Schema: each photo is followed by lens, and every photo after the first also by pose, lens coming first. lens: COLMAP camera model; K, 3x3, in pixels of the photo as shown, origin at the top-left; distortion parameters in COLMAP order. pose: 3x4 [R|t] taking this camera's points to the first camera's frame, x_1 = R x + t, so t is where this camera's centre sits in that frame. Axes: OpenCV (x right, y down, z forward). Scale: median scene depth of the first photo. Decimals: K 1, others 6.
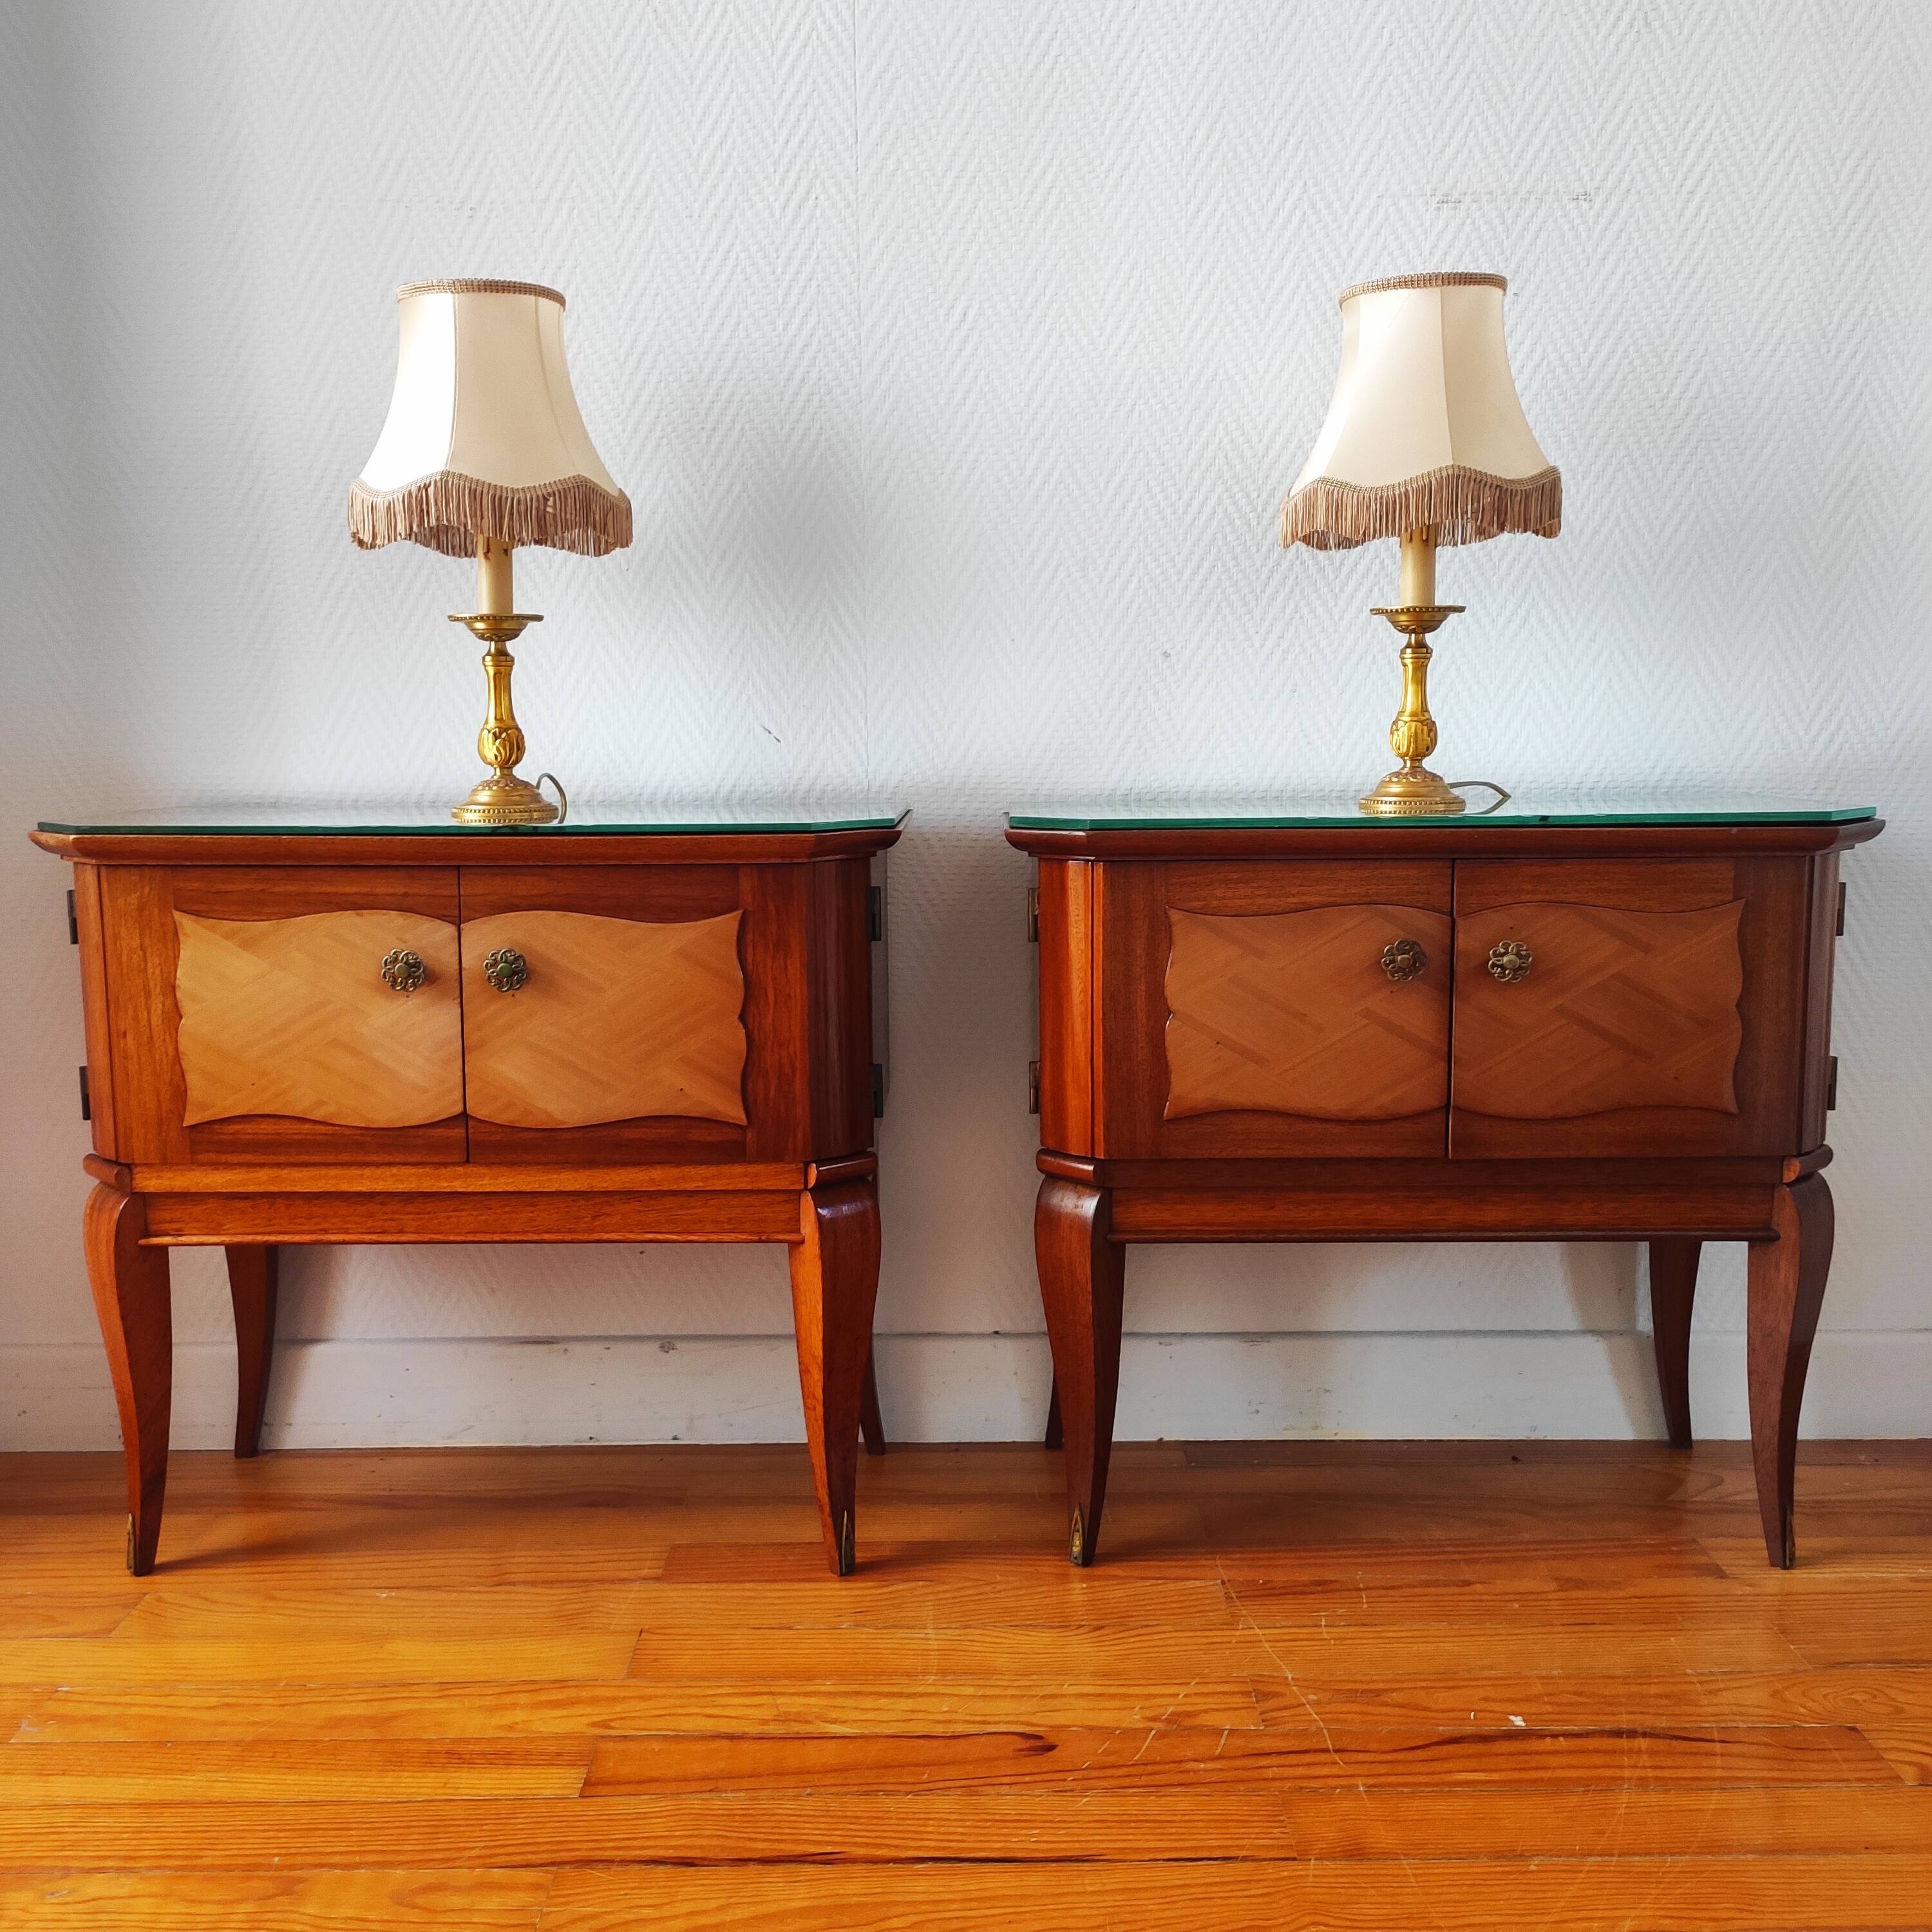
lens RADIAL K [[1926.0, 0, 964.4], [0, 1926.0, 954.6], [0, 0, 1]] dist [0.035789, 0.000000]
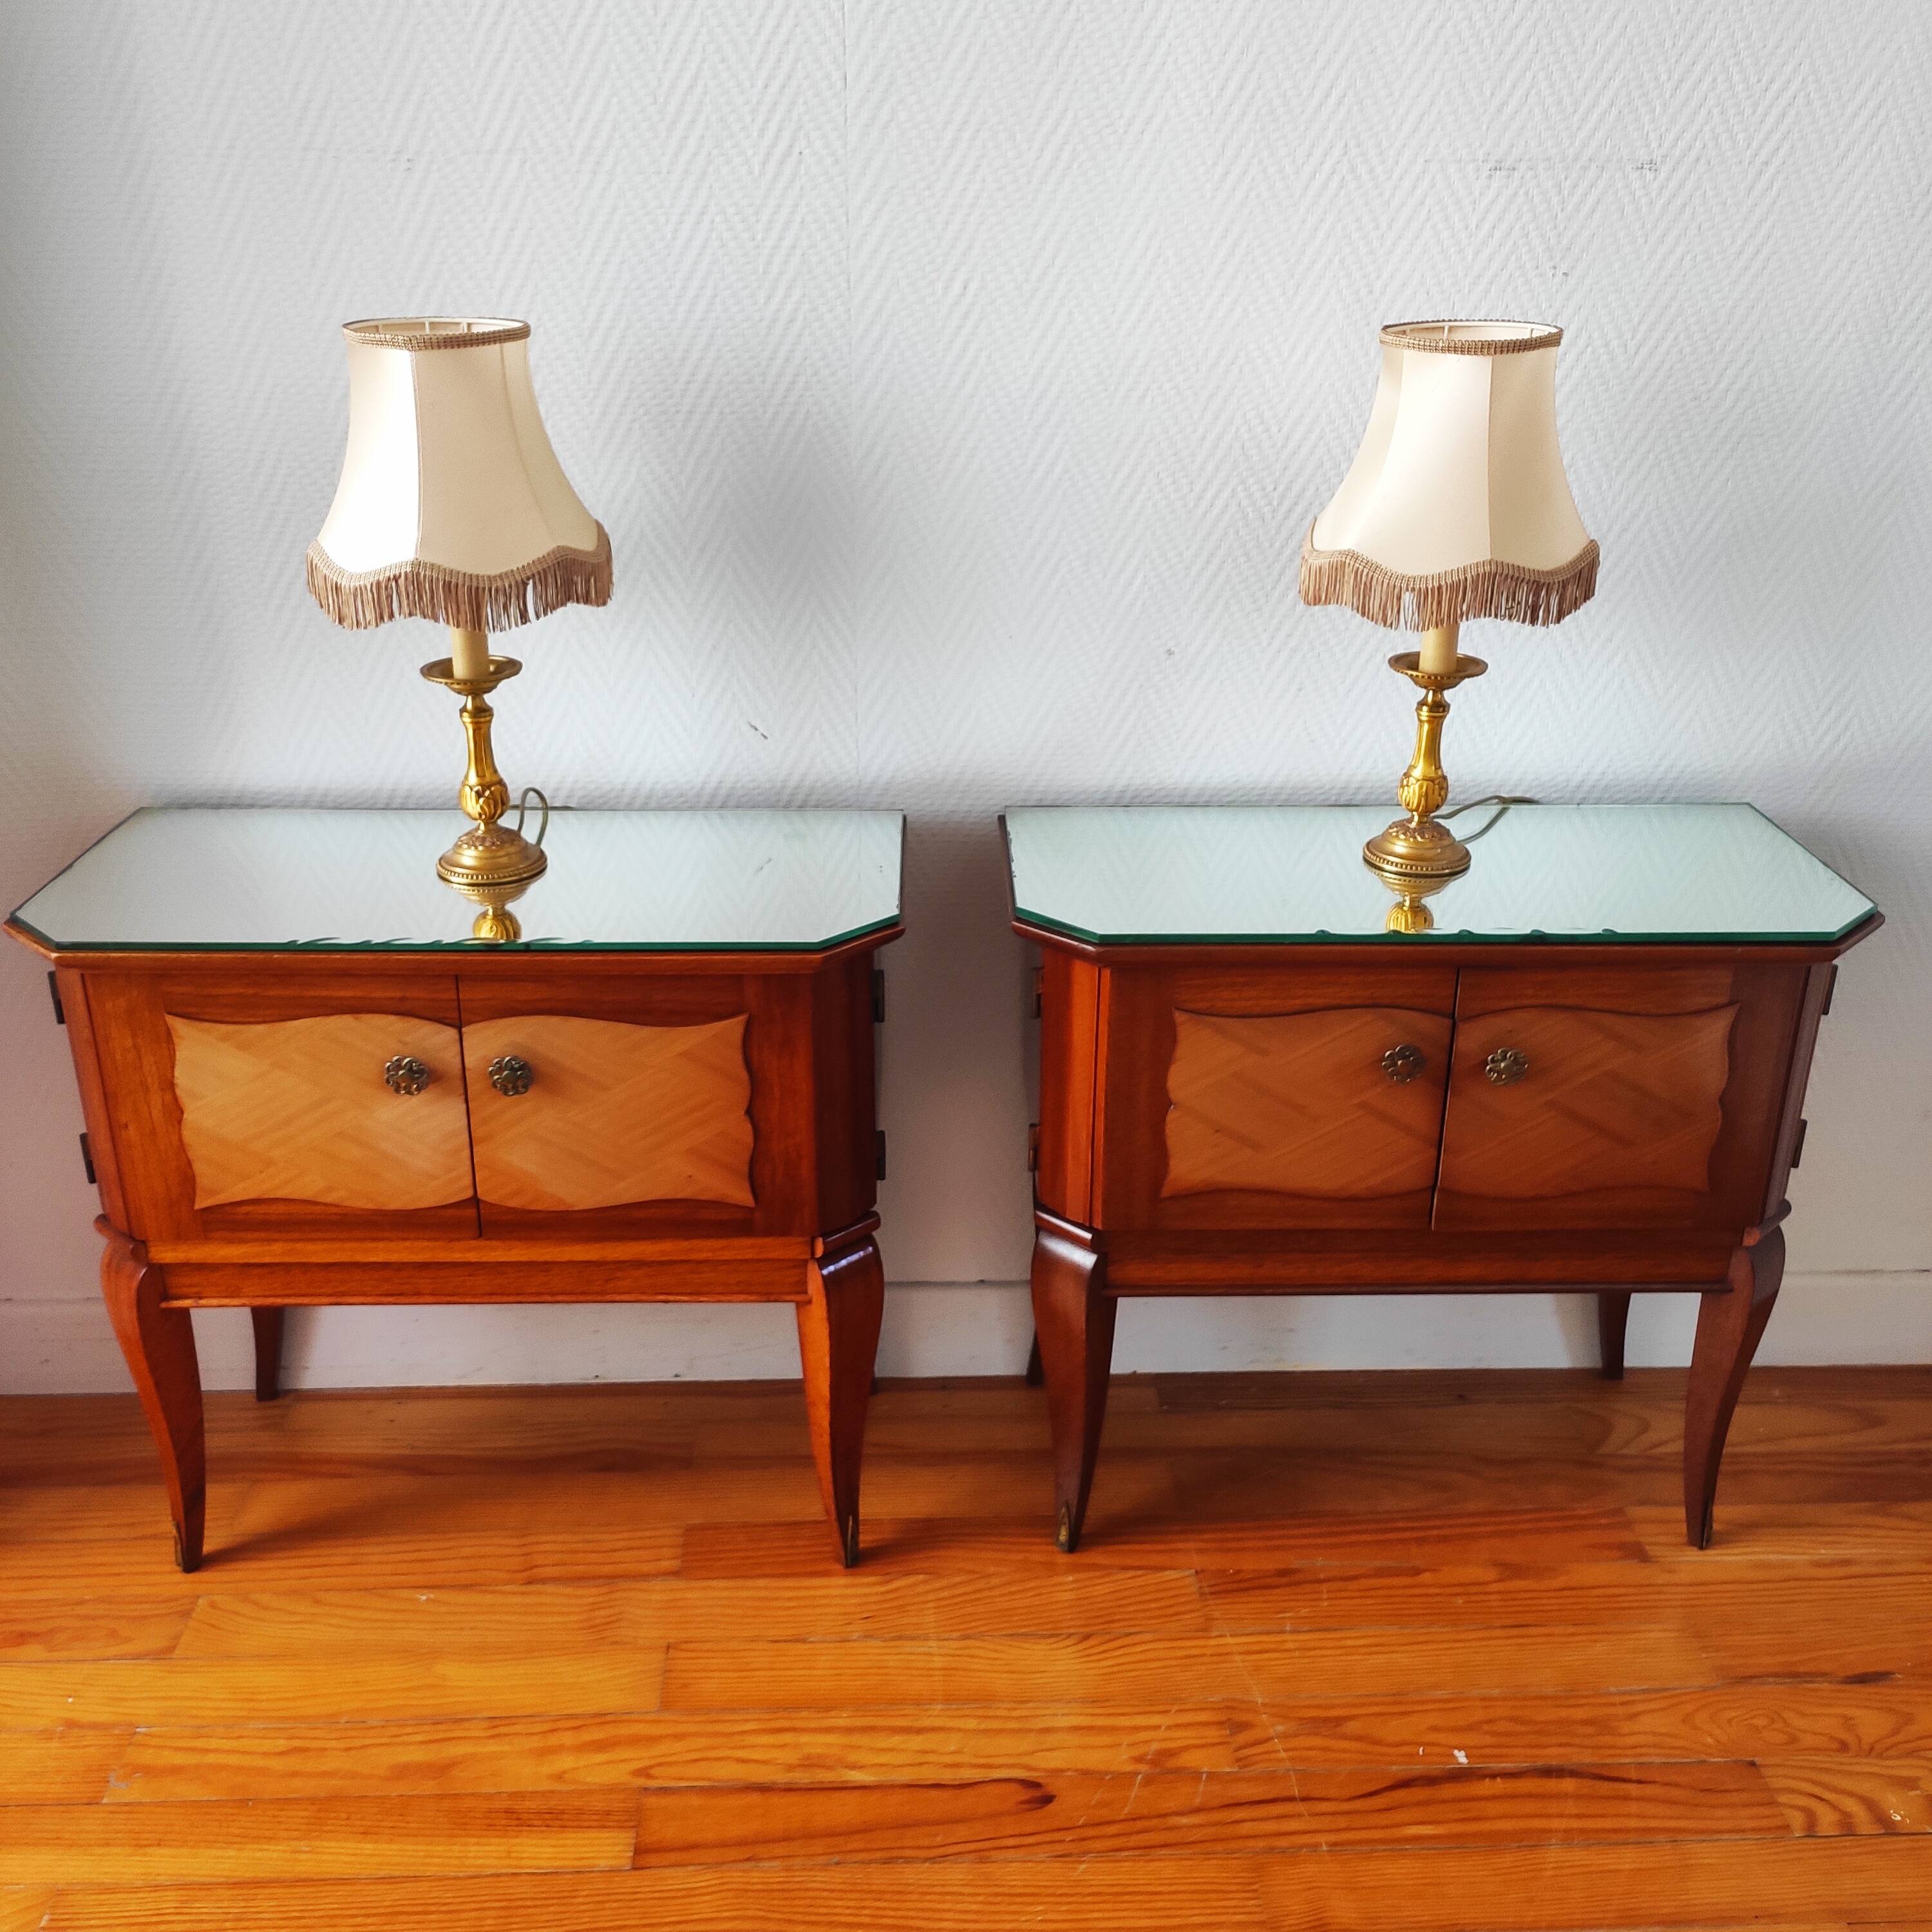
lens RADIAL K [[1926.0, 0, 969.4], [0, 1926.0, 954.1], [0, 0, 1]] dist [0.035789, 0.000000]
pose [[0.999104, -0.001250, 0.042302, -0.036853], [-0.010221, 0.962845, 0.269861, -0.277205], [-0.041068, -0.270051, 0.961970, 0.041414]]
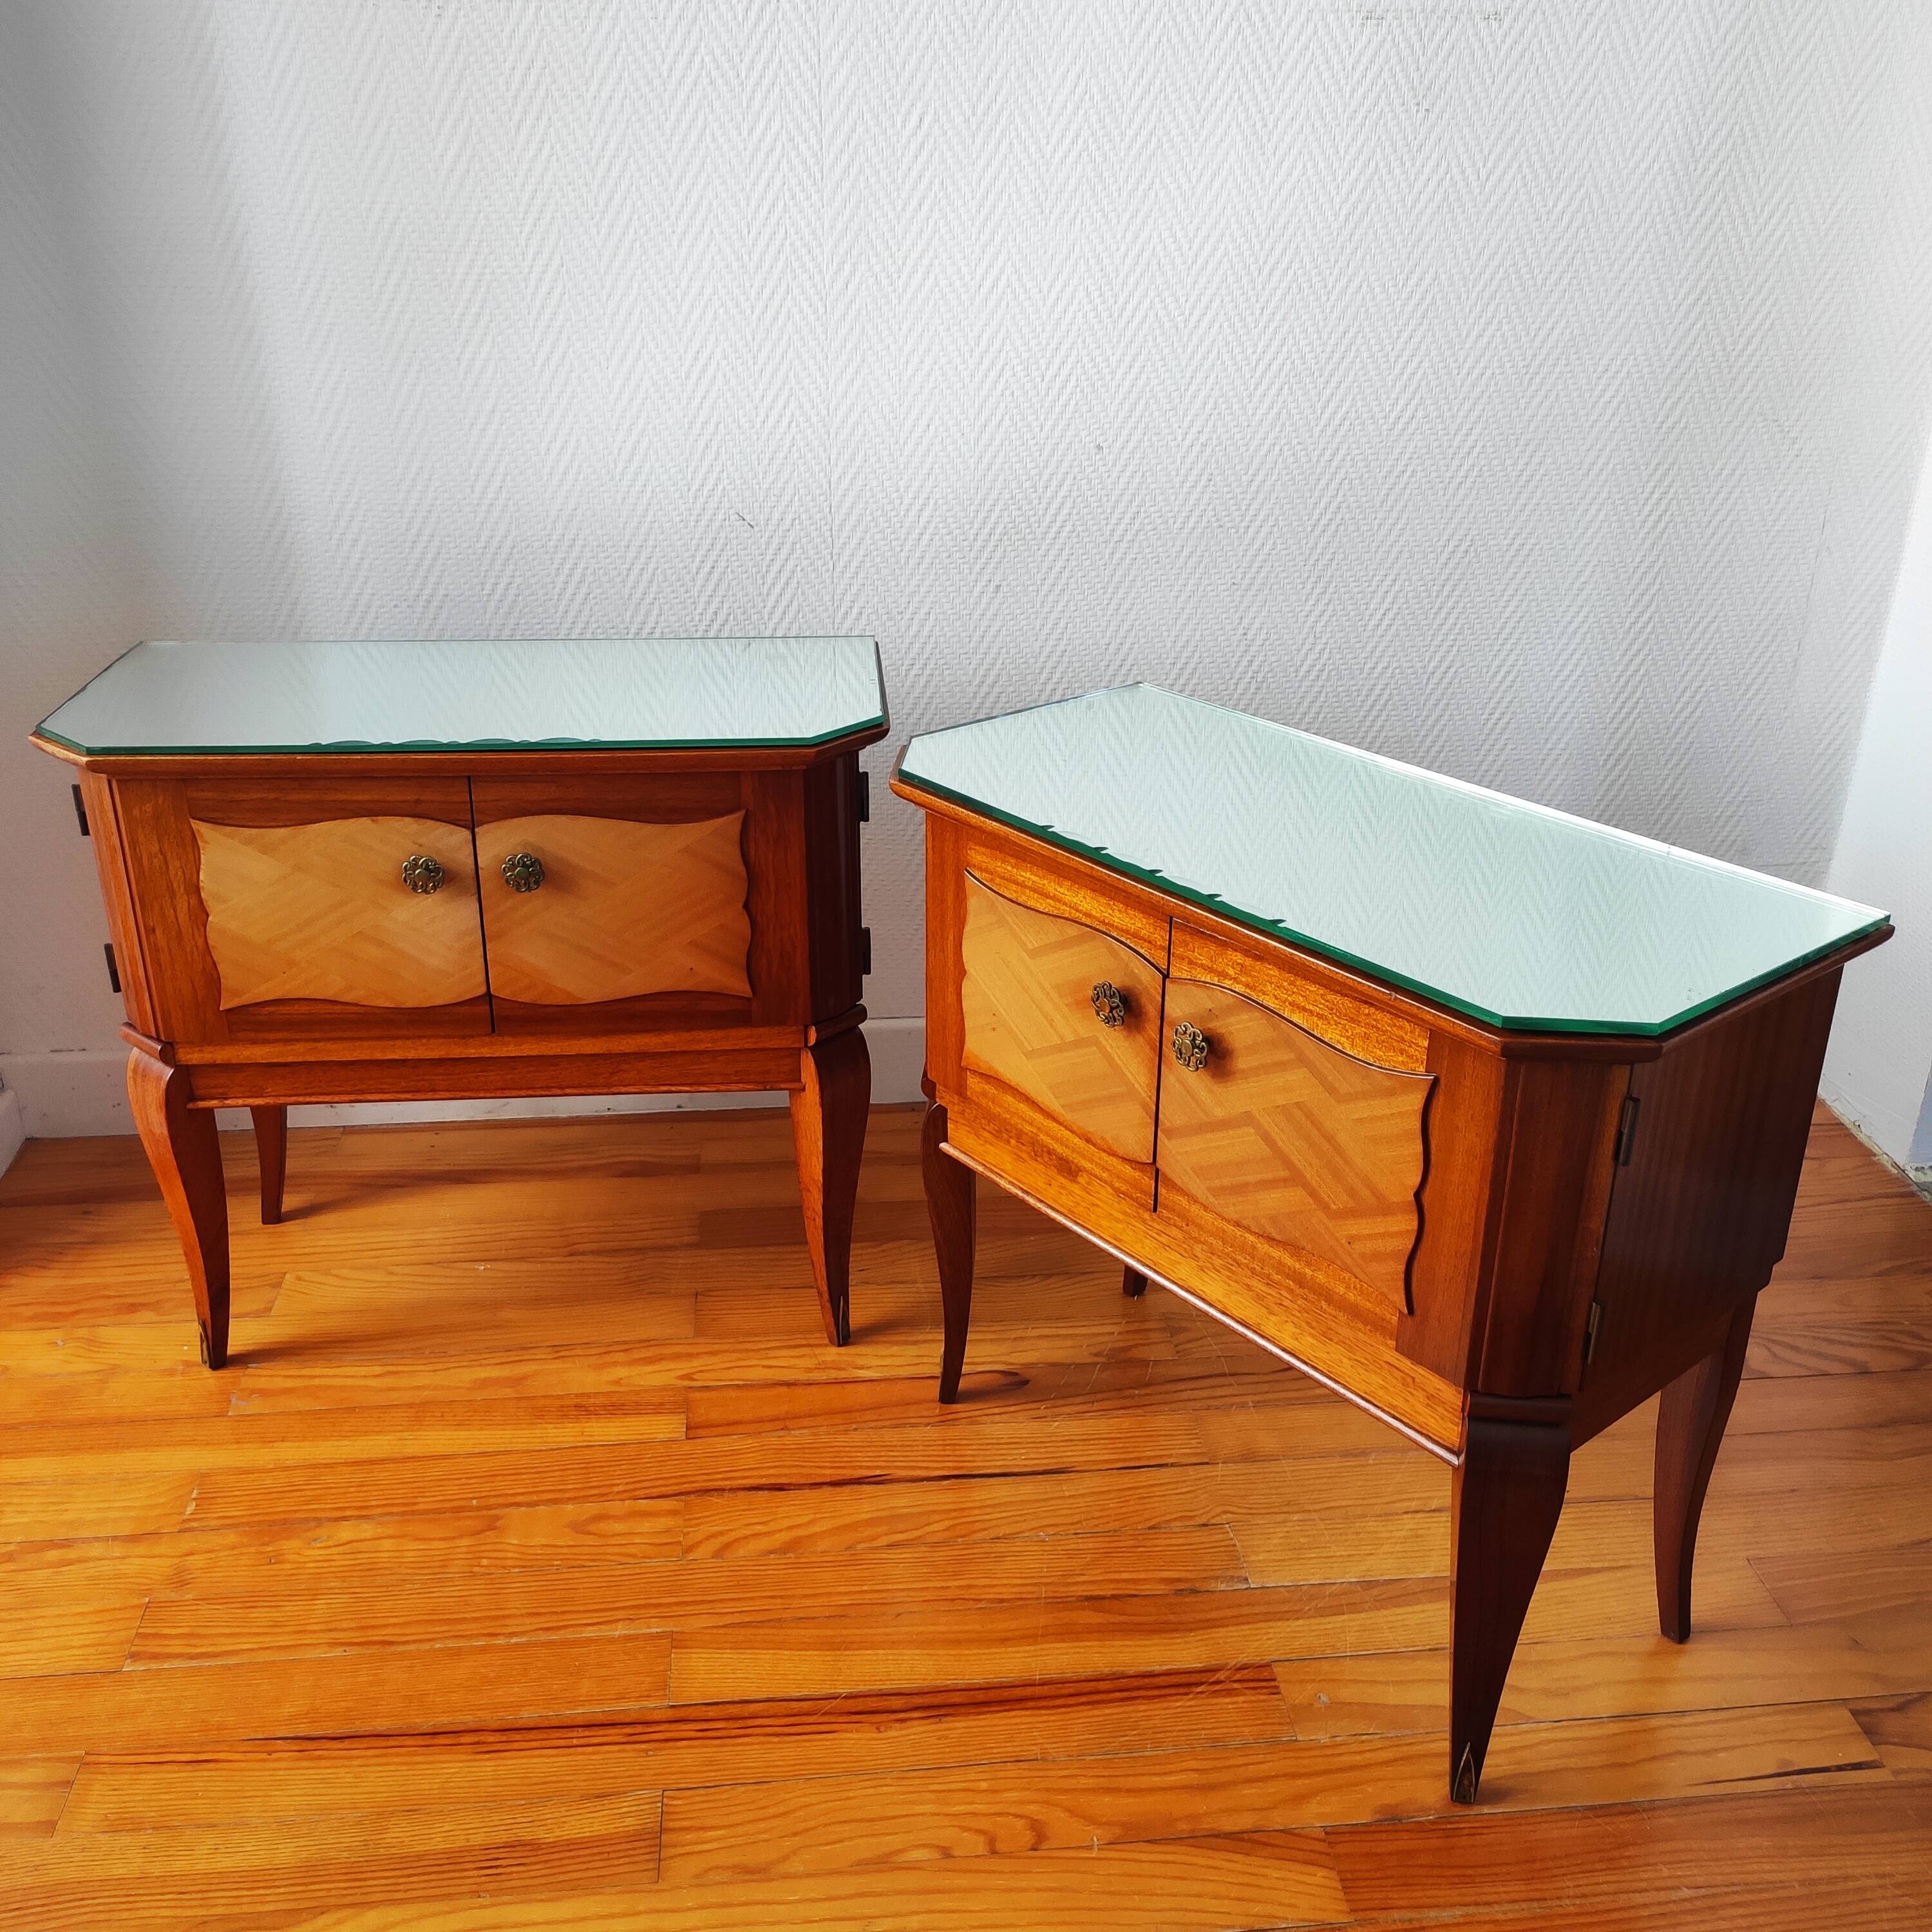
lens RADIAL K [[1926.0, 0, 973.5], [0, 1926.0, 967.1], [0, 0, 1]] dist [0.035789, 0.000000]
pose [[0.994663, -0.028216, 0.099243, -0.090010], [-0.002865, 0.953956, 0.299934, -0.209763], [-0.103137, -0.298618, 0.948784, -0.148725]]
